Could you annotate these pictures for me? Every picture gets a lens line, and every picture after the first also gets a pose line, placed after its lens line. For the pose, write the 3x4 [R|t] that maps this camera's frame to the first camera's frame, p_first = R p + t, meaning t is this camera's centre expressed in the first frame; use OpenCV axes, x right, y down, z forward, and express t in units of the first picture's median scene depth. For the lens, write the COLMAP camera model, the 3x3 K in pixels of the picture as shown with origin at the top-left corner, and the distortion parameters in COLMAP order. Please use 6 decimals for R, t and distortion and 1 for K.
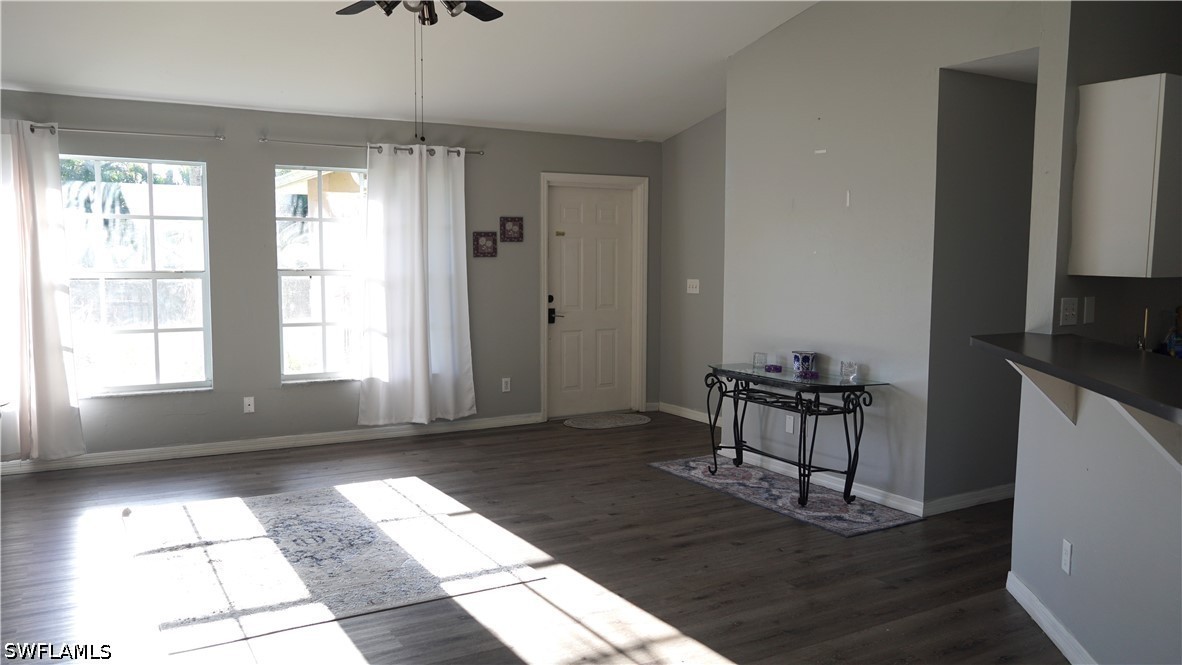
lens RADIAL K [[893.7, 0, 591.0], [0, 893.7, 332.5], [0, 0, 1]] dist [-0.048001, 0.087235]
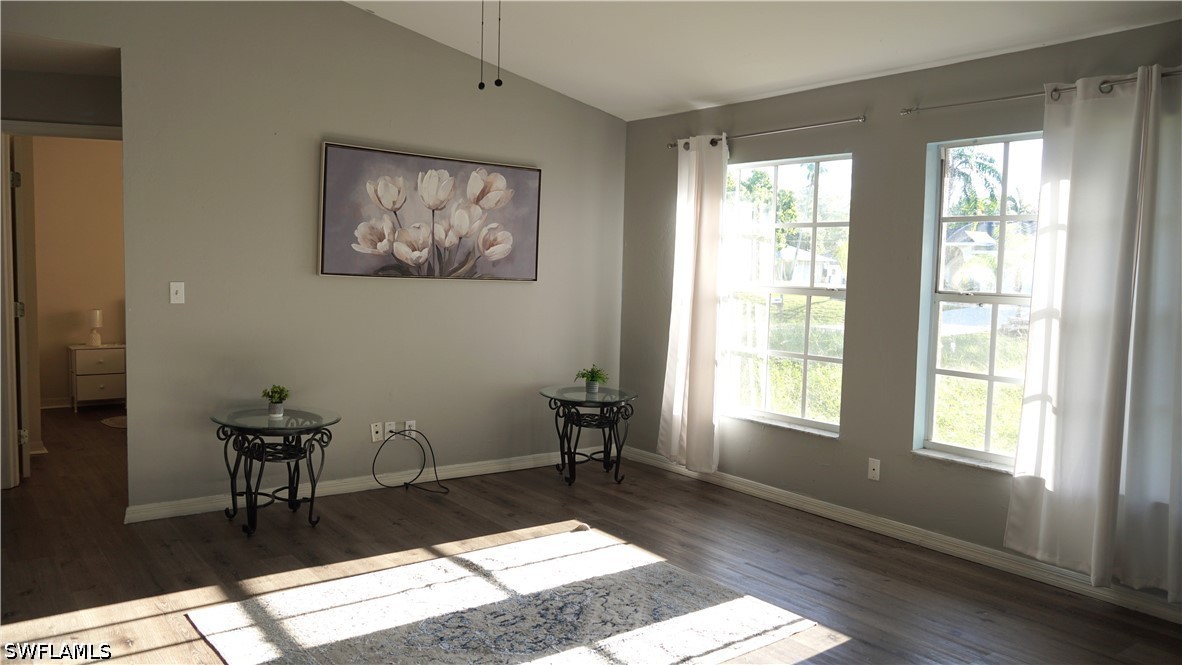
lens RADIAL K [[893.7, 0, 591.0], [0, 893.7, 332.5], [0, 0, 1]] dist [-0.048001, 0.087235]
pose [[0.113051, 0.073263, -0.990884, 0.321186], [-0.105871, 0.992488, 0.061302, -0.053427], [0.987933, 0.097976, 0.119958, 0.656519]]
